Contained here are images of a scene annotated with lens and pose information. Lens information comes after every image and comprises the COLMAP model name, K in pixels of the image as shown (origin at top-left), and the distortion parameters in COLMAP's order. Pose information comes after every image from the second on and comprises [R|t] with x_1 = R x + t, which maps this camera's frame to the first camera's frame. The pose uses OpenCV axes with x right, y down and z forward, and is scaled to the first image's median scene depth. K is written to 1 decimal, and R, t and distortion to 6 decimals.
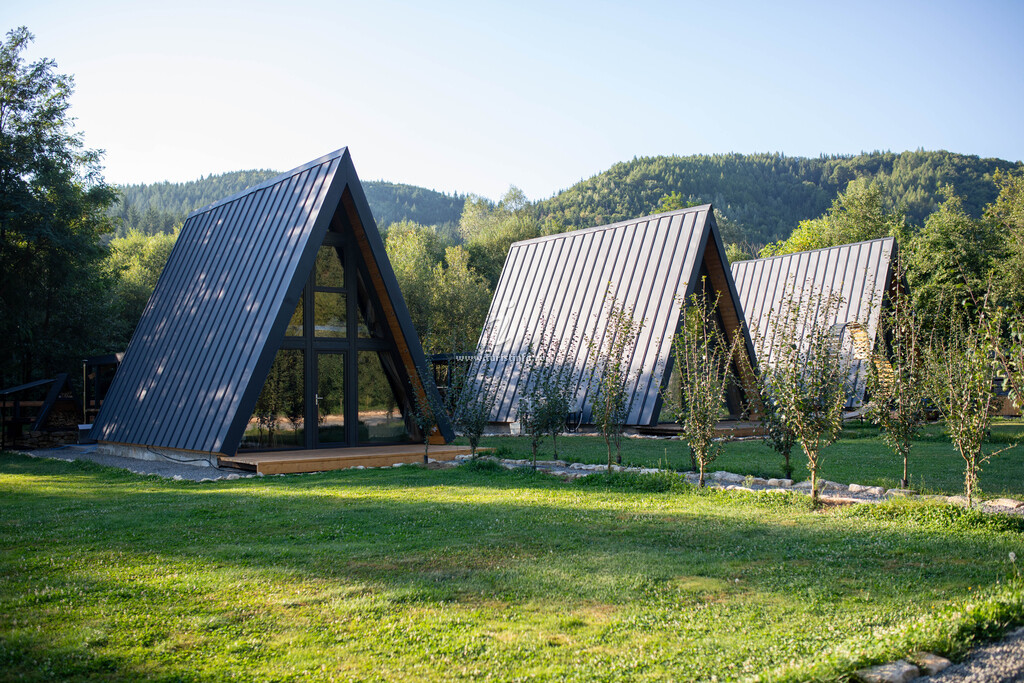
lens RADIAL K [[1166.9, 0, 512.0], [0, 1166.9, 341.5], [0, 0, 1]] dist [-0.000650, 0.024910]
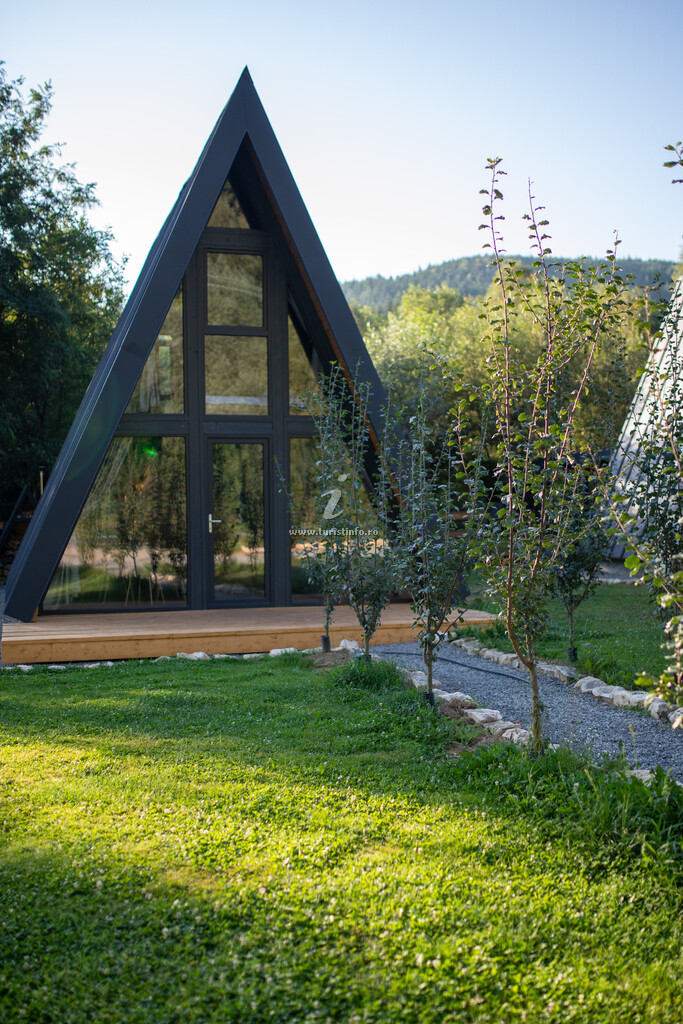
lens RADIAL K [[1166.9, 0, 341.6], [0, 1166.9, 531.8], [0, 0, 1]] dist [-0.000650, 0.024910]
pose [[0.918300, 0.012578, -0.395685, 0.118748], [0.012432, 0.998086, 0.060578, 0.019412], [0.395690, -0.060548, 0.916386, 0.487448]]
